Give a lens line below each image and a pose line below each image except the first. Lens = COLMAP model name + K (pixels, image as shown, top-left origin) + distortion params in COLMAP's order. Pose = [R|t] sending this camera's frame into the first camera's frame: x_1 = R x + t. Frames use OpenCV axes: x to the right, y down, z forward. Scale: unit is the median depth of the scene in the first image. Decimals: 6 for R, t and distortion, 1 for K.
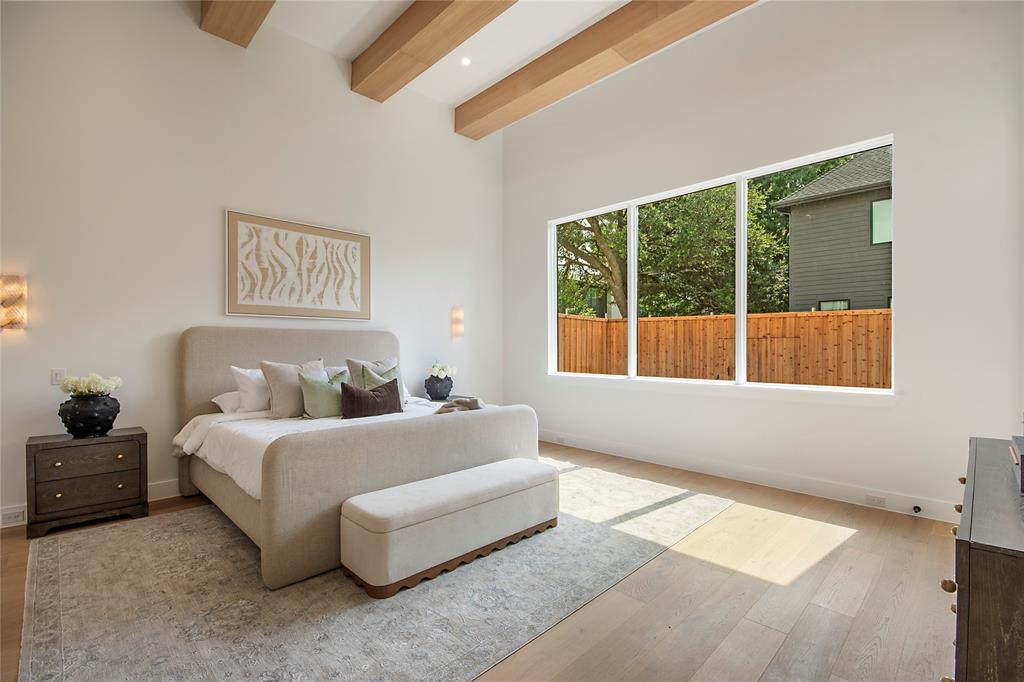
lens RADIAL K [[449.2, 0, 511.7], [0, 449.2, 345.8], [0, 0, 1]] dist [0.006655, -0.011123]
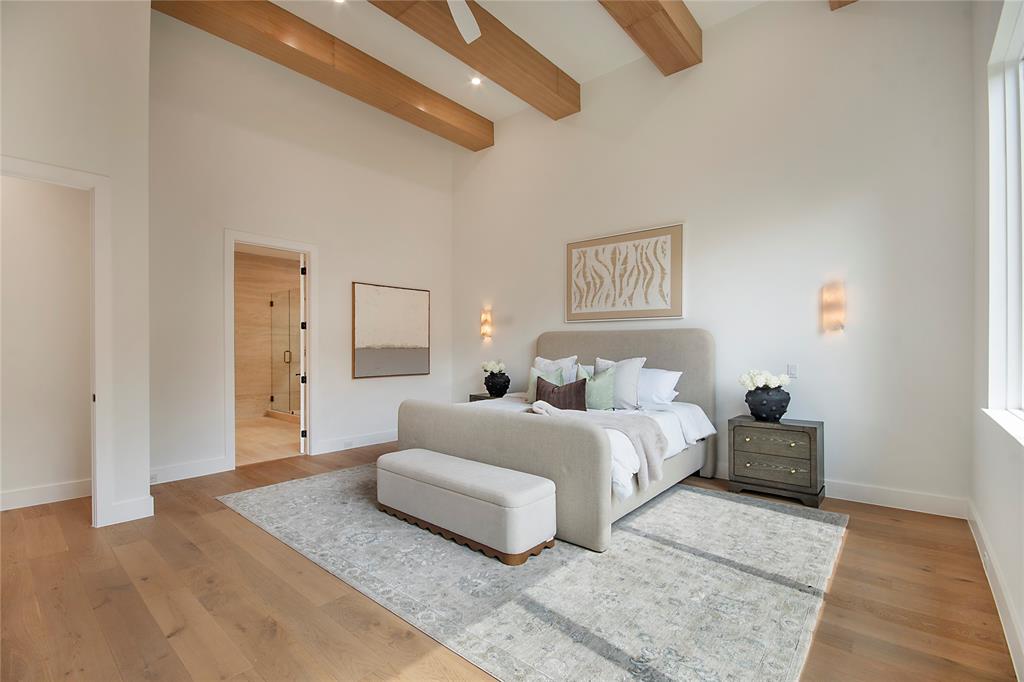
lens RADIAL K [[462.6, 0, 508.2], [0, 462.6, 349.1], [0, 0, 1]] dist [0.004461, -0.011323]
pose [[0.078229, 0.008375, -0.996900, 0.652900], [0.000849, 0.999964, 0.008468, -0.000630], [0.996935, -0.001509, 0.078219, 0.649716]]
